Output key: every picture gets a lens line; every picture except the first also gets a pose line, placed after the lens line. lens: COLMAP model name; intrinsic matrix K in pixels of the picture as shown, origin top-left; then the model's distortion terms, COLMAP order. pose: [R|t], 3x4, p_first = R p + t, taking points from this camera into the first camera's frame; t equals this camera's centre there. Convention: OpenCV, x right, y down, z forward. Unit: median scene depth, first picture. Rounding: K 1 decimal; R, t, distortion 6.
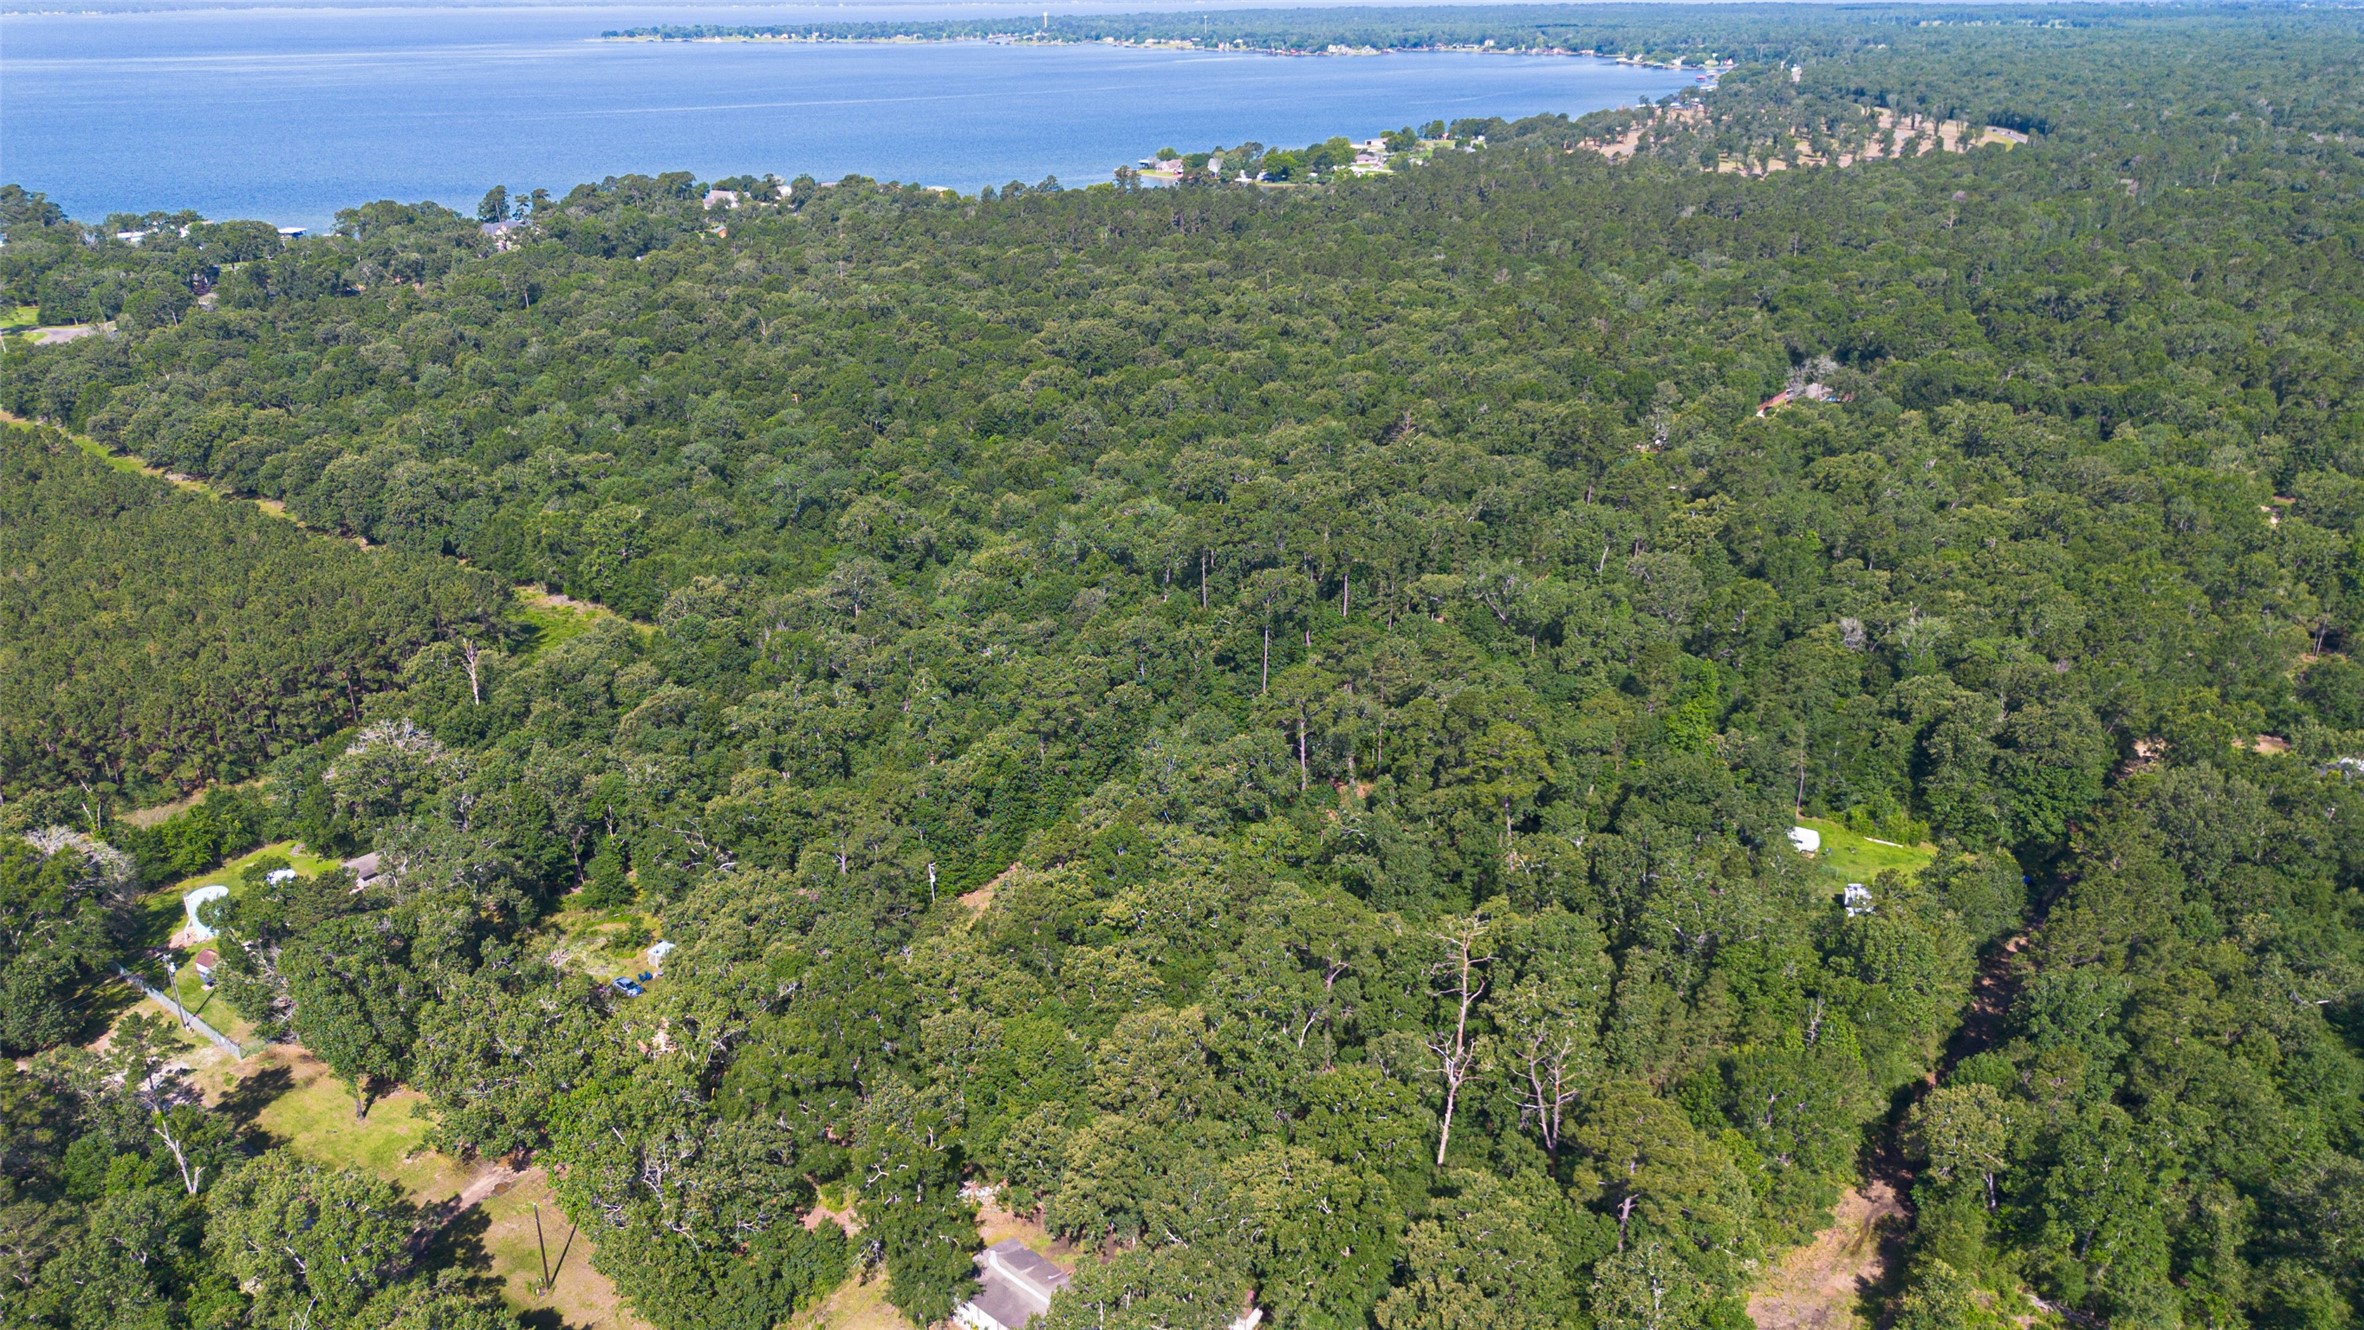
lens RADIAL K [[1689.3, 0, 1187.6], [0, 1689.3, 676.0], [0, 0, 1]] dist [0.071954, -0.064792]
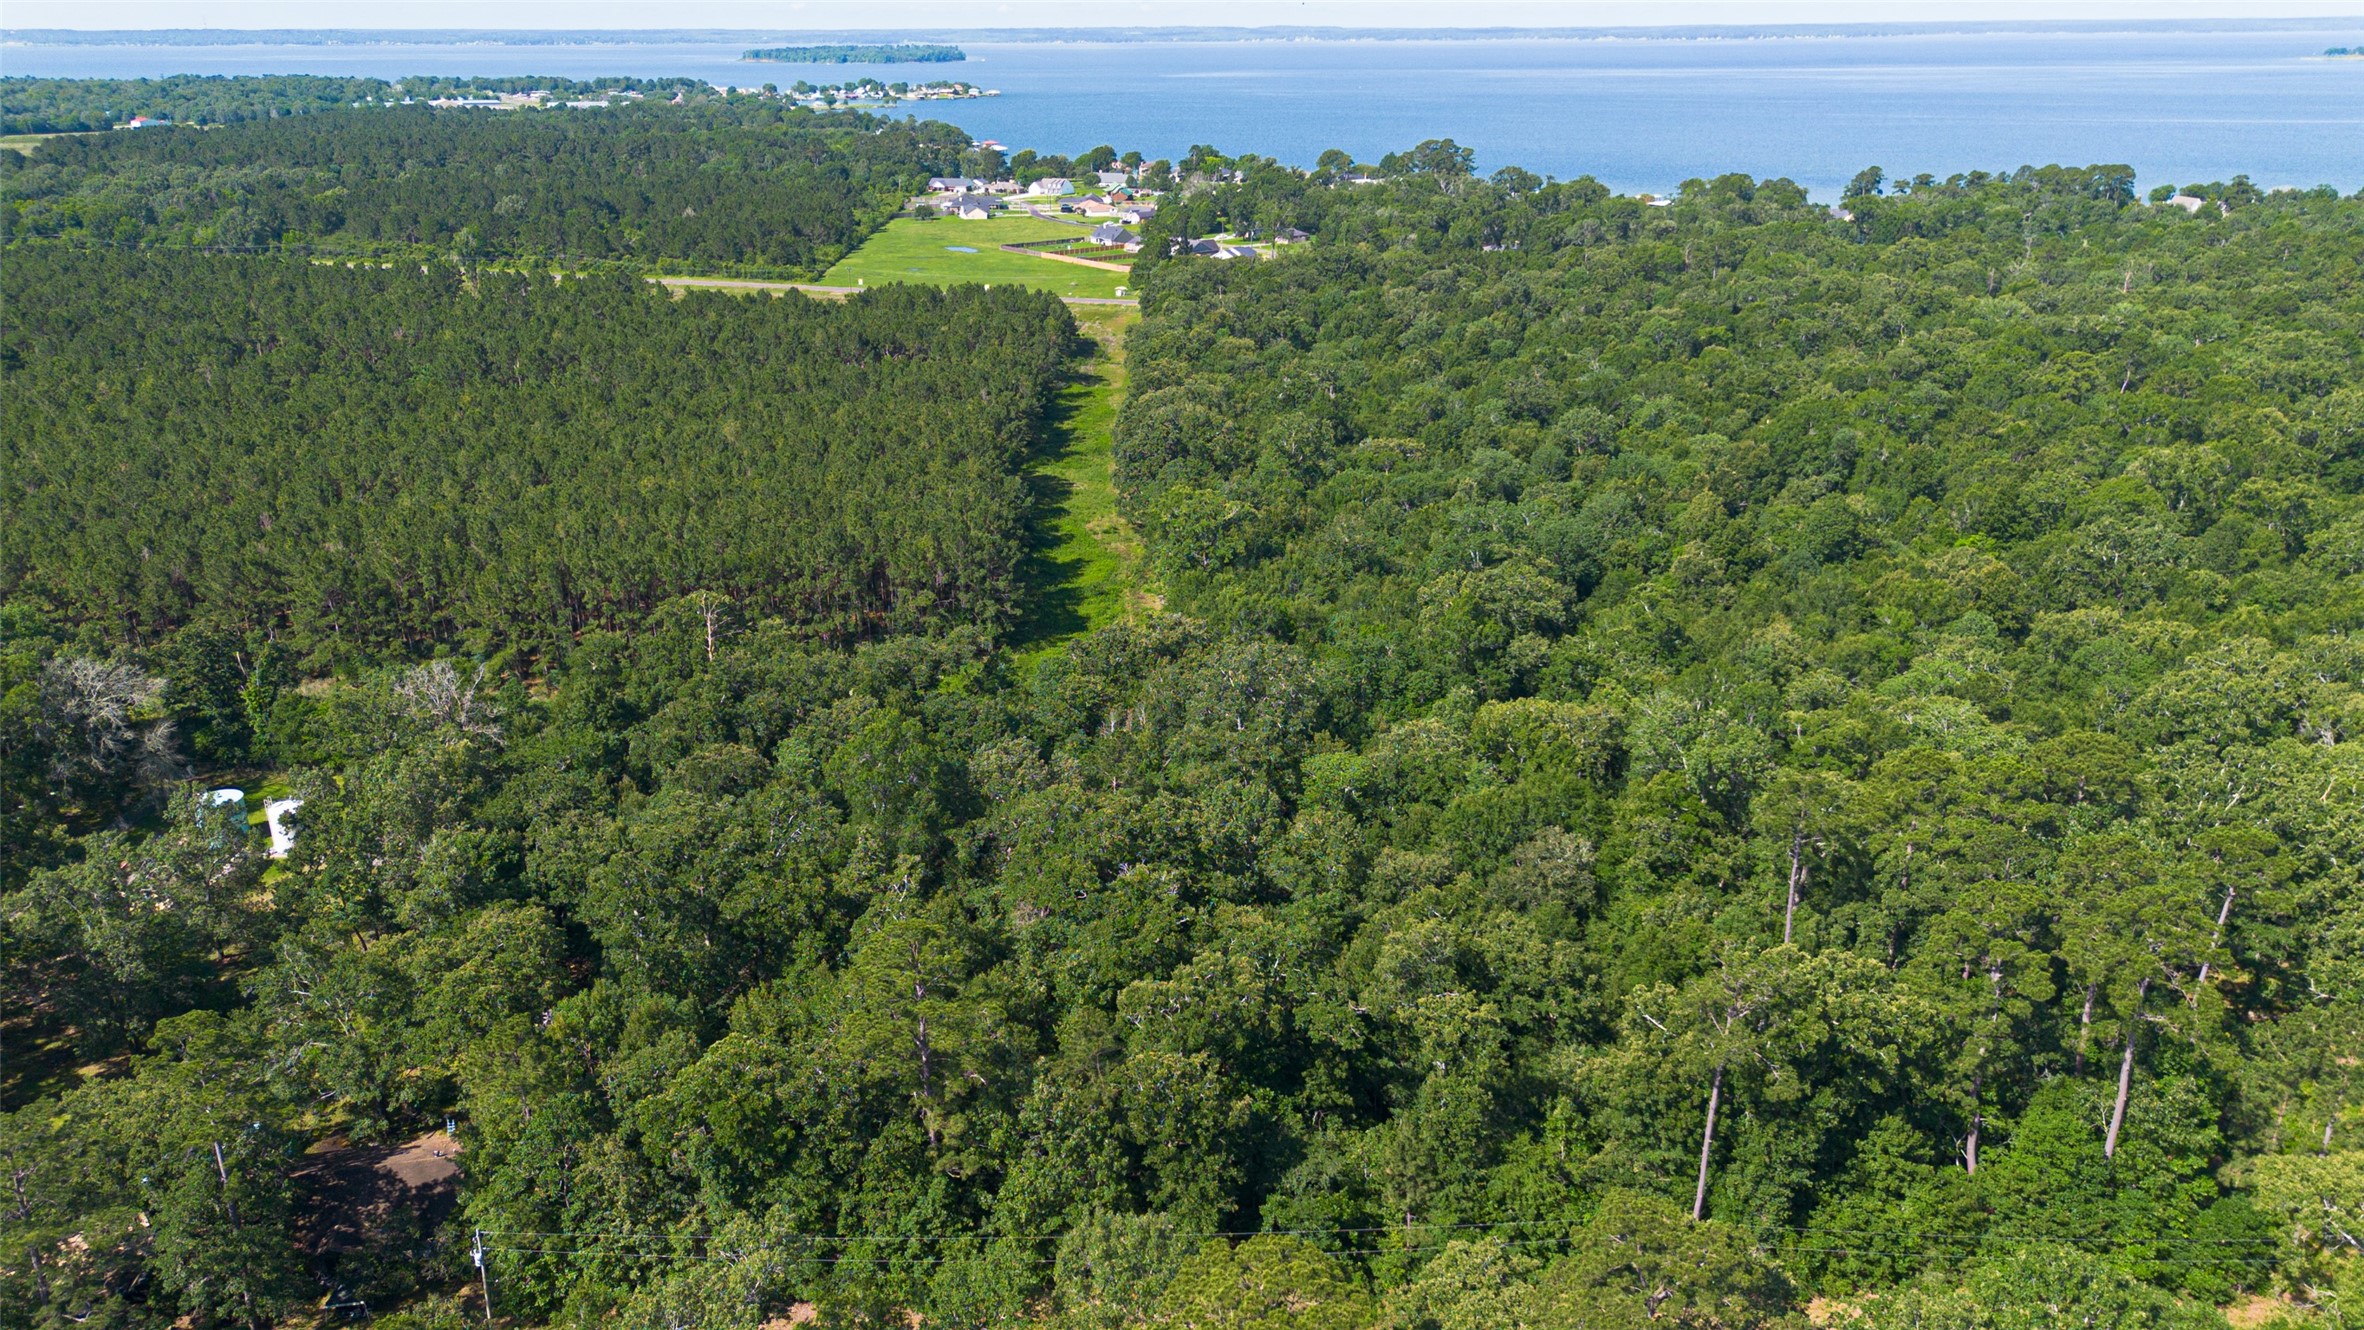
lens RADIAL K [[1689.3, 0, 1176.4], [0, 1689.3, 654.3], [0, 0, 1]] dist [0.071954, -0.064792]
pose [[0.620254, 0.276312, -0.734123, 0.195941], [-0.296384, 0.949078, 0.106805, -0.107820], [0.726252, 0.151335, 0.670564, 0.530685]]
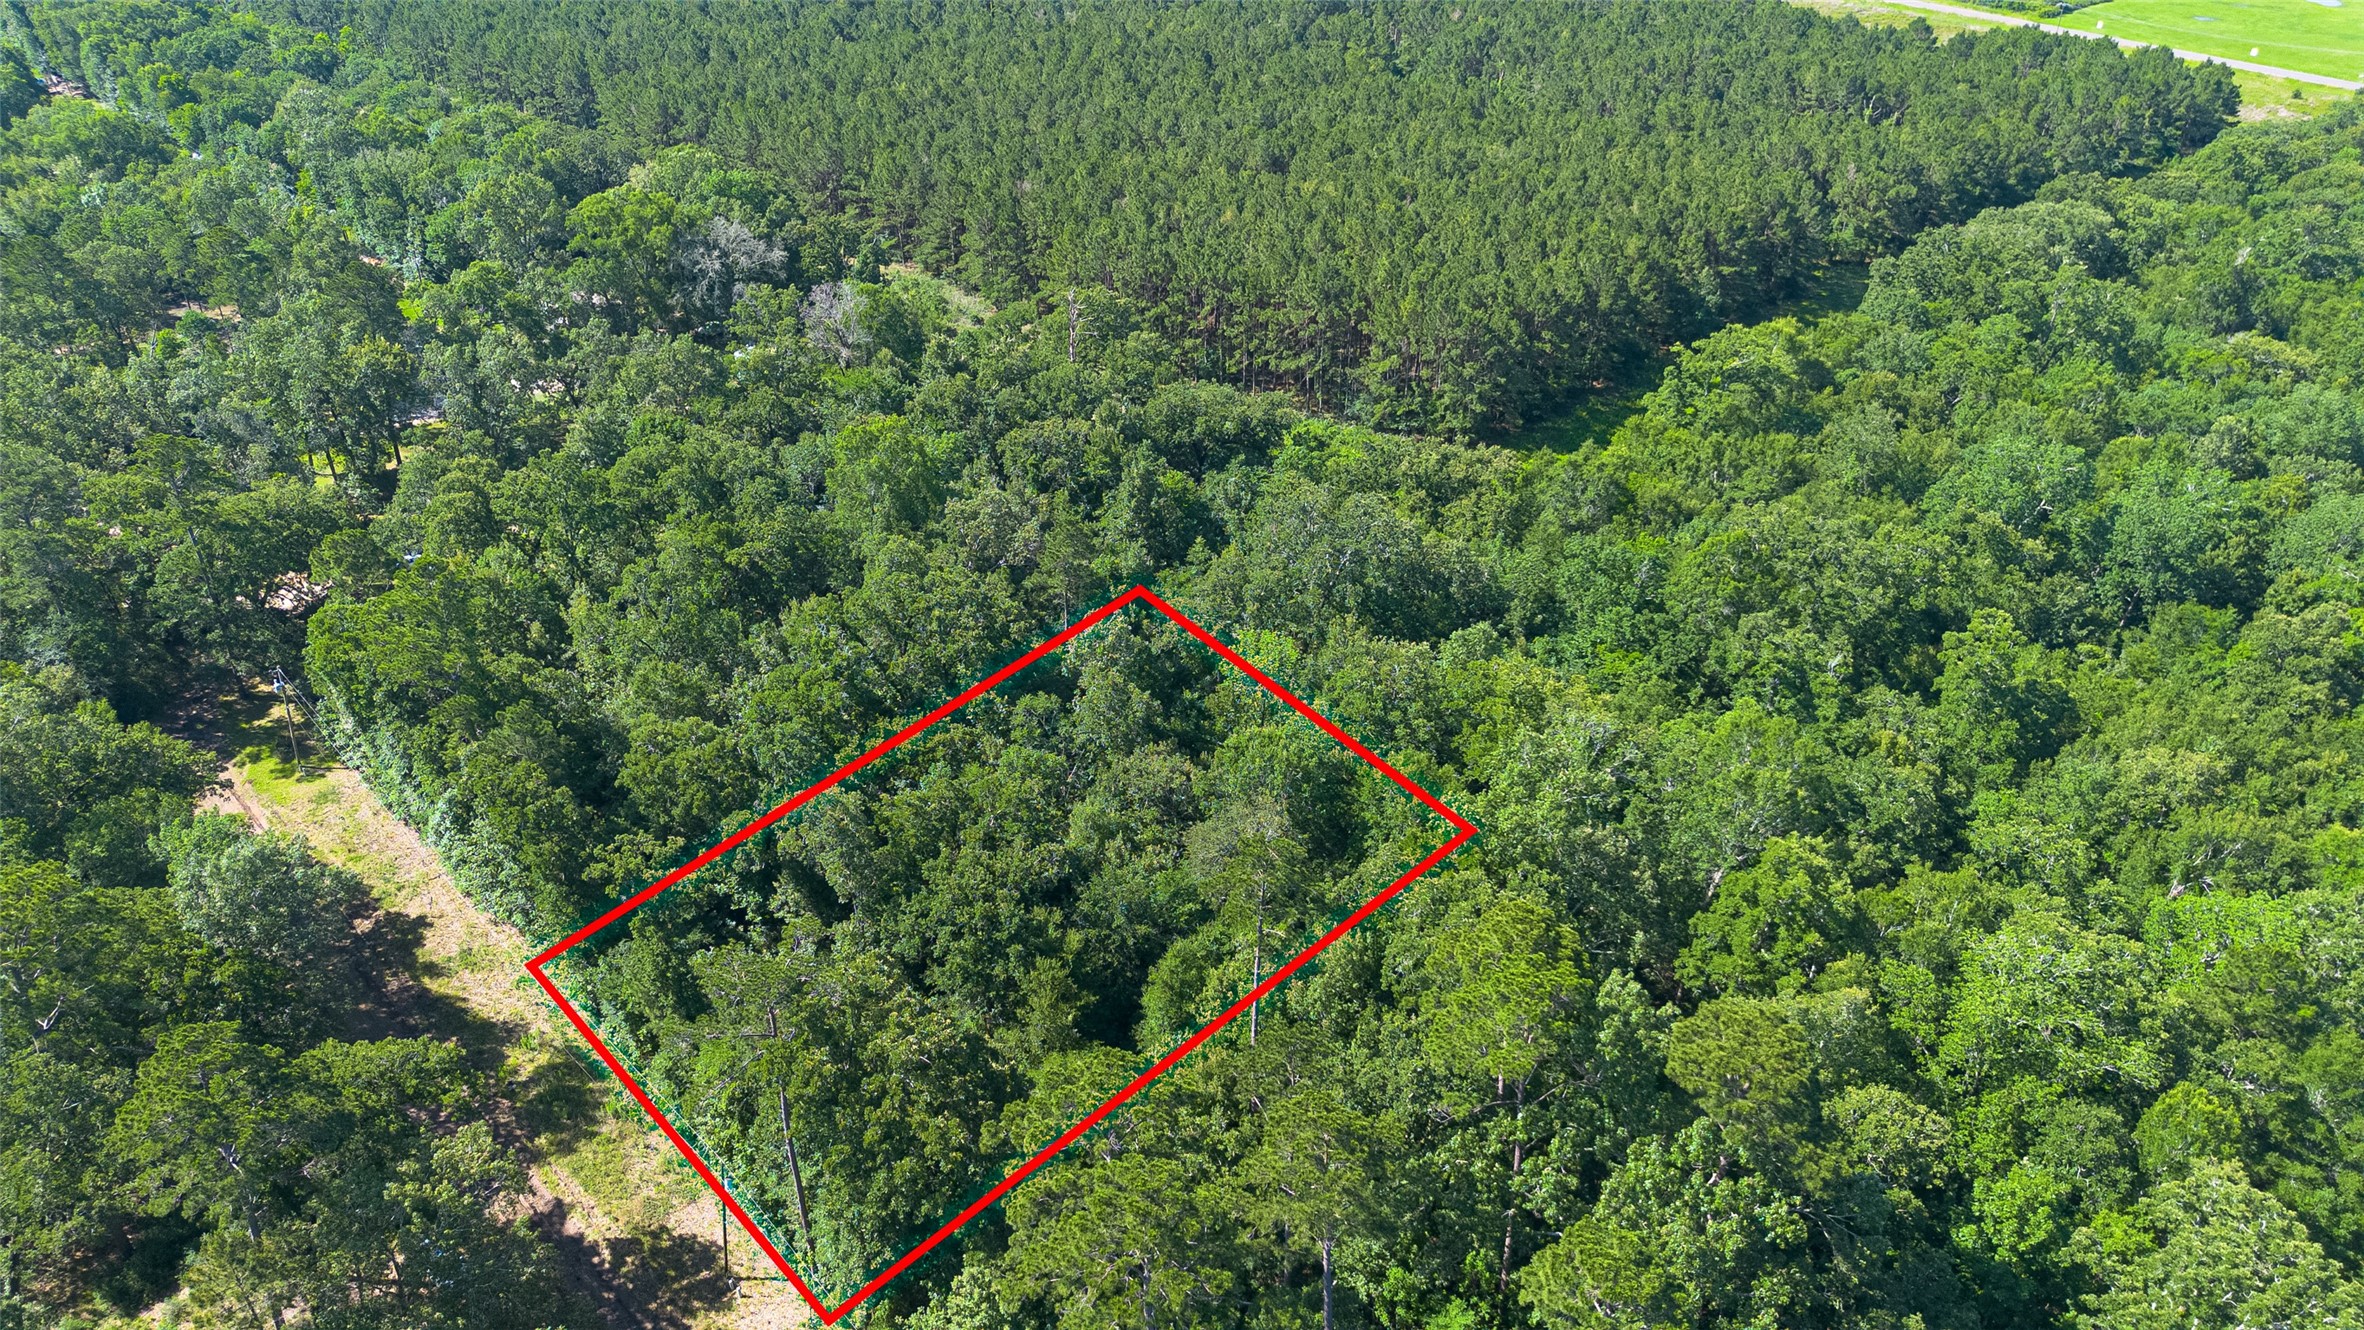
lens RADIAL K [[1689.3, 0, 1183.3], [0, 1689.3, 673.9], [0, 0, 1]] dist [0.071954, -0.064792]
pose [[-0.181034, 0.496821, -0.848761, 0.228738], [-0.376682, 0.762183, 0.526486, -0.242638], [0.908481, 0.415025, 0.049162, 0.866130]]
